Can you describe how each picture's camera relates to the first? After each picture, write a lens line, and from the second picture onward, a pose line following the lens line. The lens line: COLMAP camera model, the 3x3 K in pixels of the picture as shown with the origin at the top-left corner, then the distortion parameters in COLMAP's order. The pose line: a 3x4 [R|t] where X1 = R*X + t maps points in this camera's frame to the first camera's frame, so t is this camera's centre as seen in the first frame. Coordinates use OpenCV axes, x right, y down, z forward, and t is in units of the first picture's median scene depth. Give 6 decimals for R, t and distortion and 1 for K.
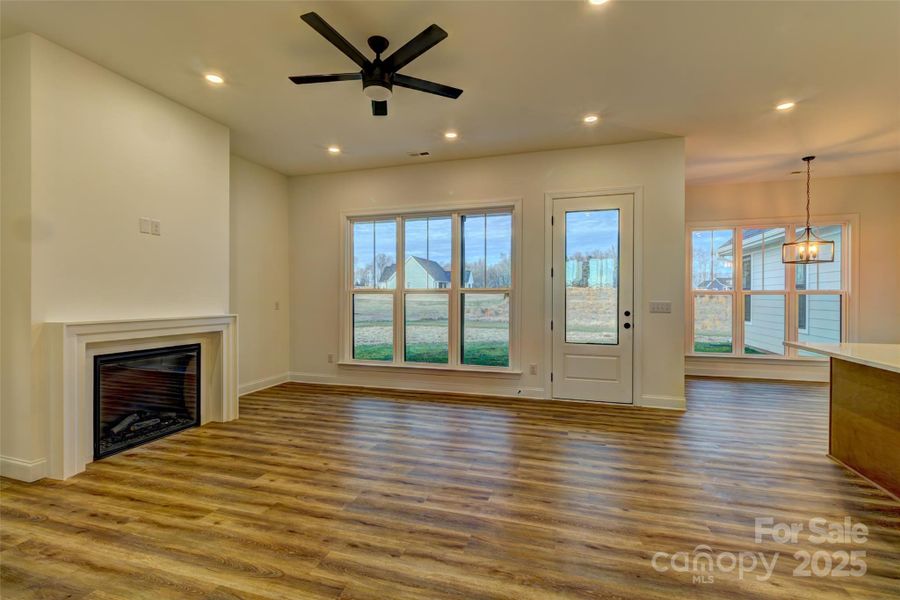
lens RADIAL K [[414.0, 0, 450.0], [0, 414.0, 300.0], [0, 0, 1]] dist [0.000942, 0.000351]
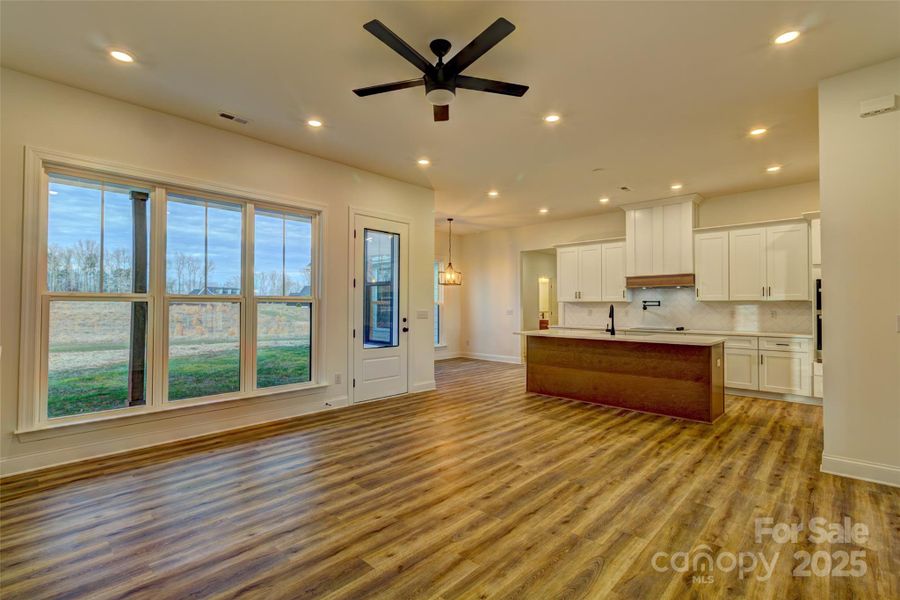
lens RADIAL K [[414.0, 0, 450.0], [0, 414.0, 300.0], [0, 0, 1]] dist [0.000942, 0.000351]
pose [[0.438771, 0.013486, 0.898498, -0.826322], [0.004277, 0.999845, -0.017096, -0.006490], [-0.898589, 0.011345, 0.438645, 0.448923]]
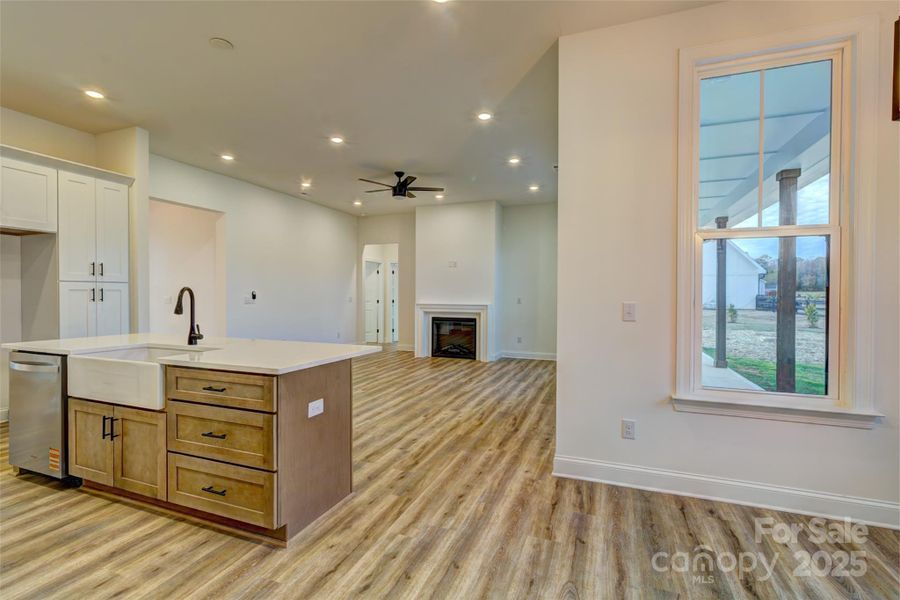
lens RADIAL K [[414.0, 0, 450.0], [0, 414.0, 300.0], [0, 0, 1]] dist [0.000942, 0.000351]
pose [[-0.067391, 0.010564, -0.997671, 1.537100], [-0.012107, 0.999862, 0.011405, -0.004553], [0.997653, 0.012847, -0.067254, 1.127749]]
